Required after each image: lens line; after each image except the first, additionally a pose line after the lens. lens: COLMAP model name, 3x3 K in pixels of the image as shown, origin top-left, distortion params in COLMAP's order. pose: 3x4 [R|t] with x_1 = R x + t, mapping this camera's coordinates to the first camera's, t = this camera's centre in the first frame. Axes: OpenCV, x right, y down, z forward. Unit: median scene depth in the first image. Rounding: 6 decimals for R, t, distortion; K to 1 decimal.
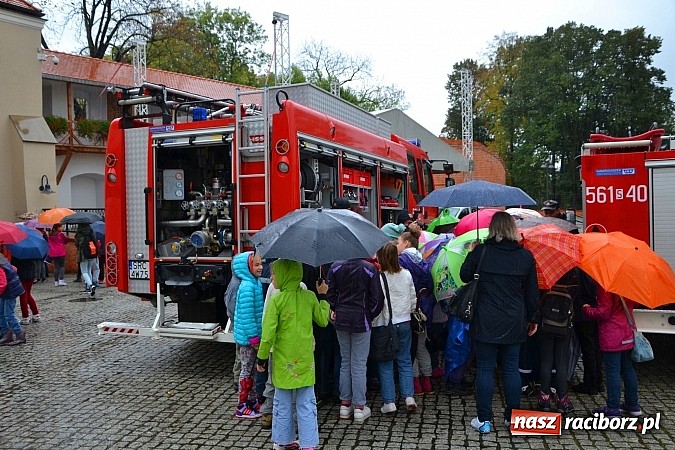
lens RADIAL K [[606.1, 0, 337.5], [0, 606.1, 225.0], [0, 0, 1]] dist [-0.114053, 0.166081]
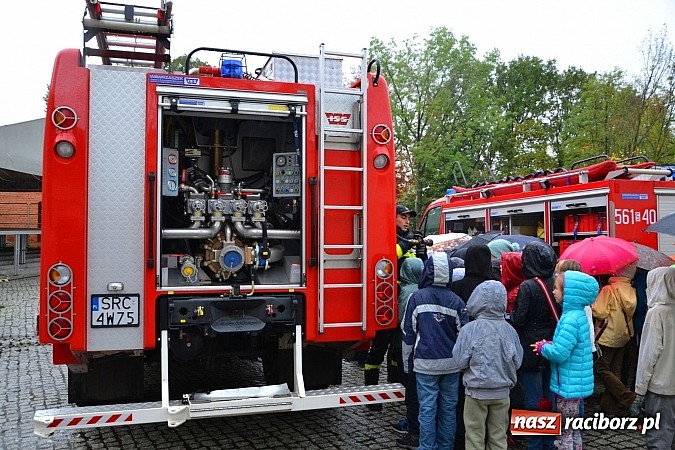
lens RADIAL K [[606.1, 0, 337.5], [0, 606.1, 225.0], [0, 0, 1]] dist [-0.114053, 0.166081]
pose [[0.772523, 0.037183, 0.633898, -0.538440], [-0.008429, 0.998797, -0.048315, 0.017697], [-0.634931, 0.031981, 0.771906, 0.410721]]
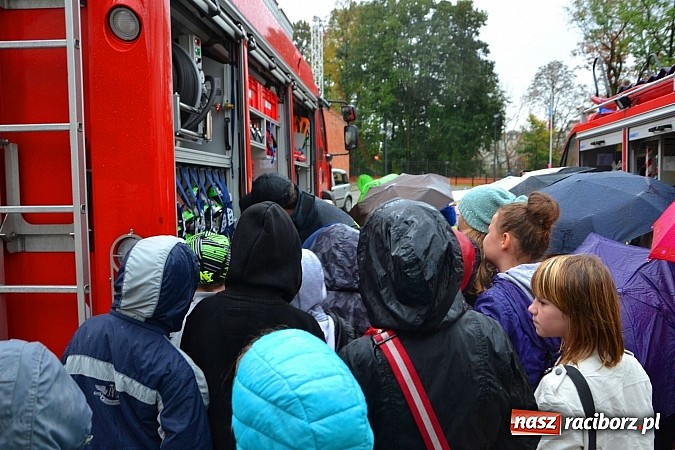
lens RADIAL K [[606.1, 0, 337.5], [0, 606.1, 225.0], [0, 0, 1]] dist [-0.114053, 0.166081]
pose [[0.958825, -0.014397, 0.283631, -0.062715], [-0.001192, 0.998501, 0.054715, 0.001290], [-0.283994, -0.052800, 0.957371, 0.563148]]
